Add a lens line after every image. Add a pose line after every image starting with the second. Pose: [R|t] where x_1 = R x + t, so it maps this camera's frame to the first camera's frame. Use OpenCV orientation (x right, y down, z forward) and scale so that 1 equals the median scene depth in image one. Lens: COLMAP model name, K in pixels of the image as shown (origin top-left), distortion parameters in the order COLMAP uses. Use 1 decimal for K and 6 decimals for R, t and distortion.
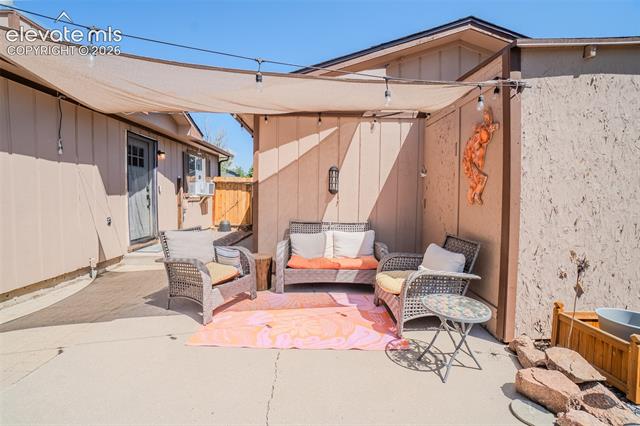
lens RADIAL K [[280.7, 0, 310.8], [0, 280.7, 209.2], [0, 0, 1]] dist [-0.064964, 0.021297]
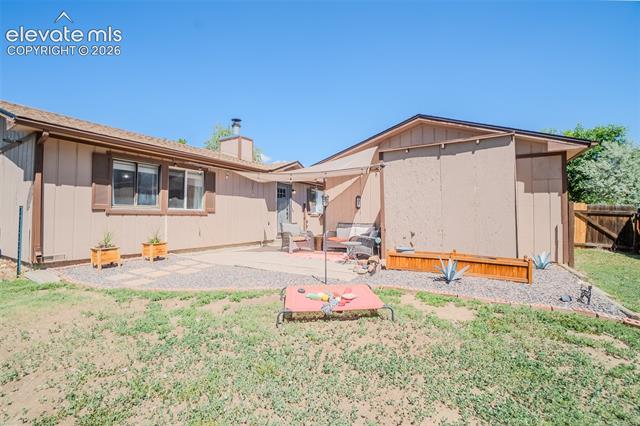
lens RADIAL K [[277.1, 0, 313.3], [0, 277.1, 208.7], [0, 0, 1]] dist [-0.014266, -0.000097]
pose [[0.865090, -0.020235, -0.501208, 0.796318], [-0.021912, 0.996708, -0.078060, 0.105198], [0.501137, 0.078512, 0.861799, -0.873933]]
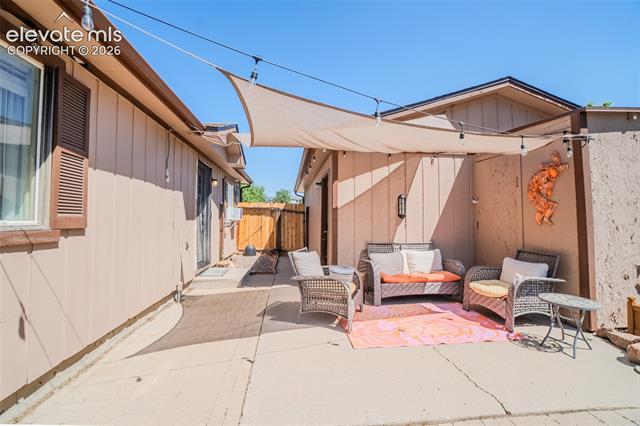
lens RADIAL K [[280.7, 0, 310.8], [0, 280.7, 209.2], [0, 0, 1]] dist [-0.064964, 0.021297]
pose [[0.995928, -0.004379, 0.090050, -0.394171], [0.012212, 0.996167, -0.086613, 0.003181], [-0.089325, 0.087360, 0.992164, -0.106586]]
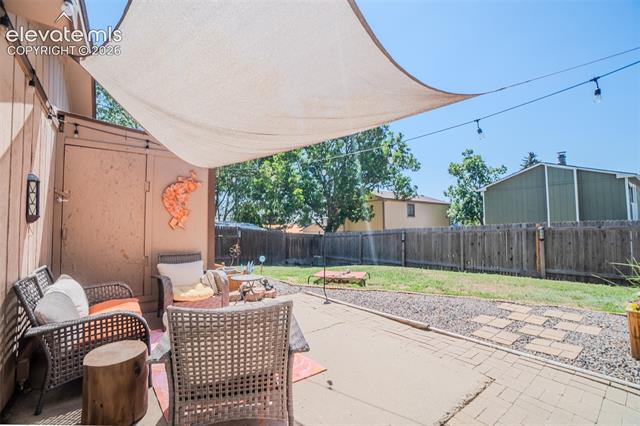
lens RADIAL K [[270.6, 0, 312.6], [0, 270.6, 210.3], [0, 0, 1]] dist [-0.012301, 0.000147]
pose [[-0.615600, 0.025167, 0.787657, -0.661600], [0.043812, 0.999037, 0.002321, -0.059080], [-0.786840, 0.035938, -0.616110, 0.867082]]
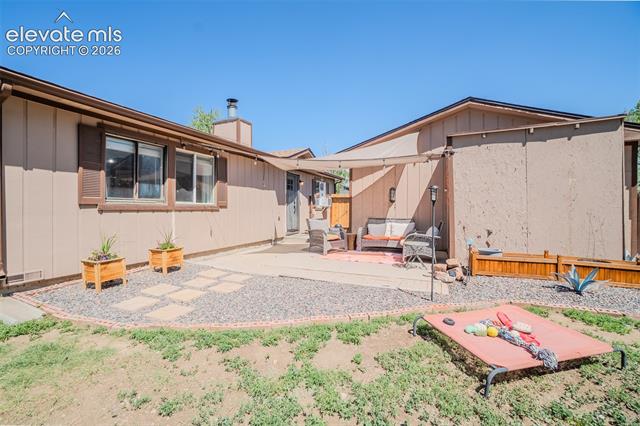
lens RADIAL K [[273.9, 0, 316.9], [0, 273.9, 207.5], [0, 0, 1]] dist [-0.015673, 0.000689]
pose [[0.922974, -0.010471, -0.384719, 0.309377], [-0.011774, 0.998394, -0.055421, 0.079659], [0.384682, 0.055682, 0.921368, -0.803109]]
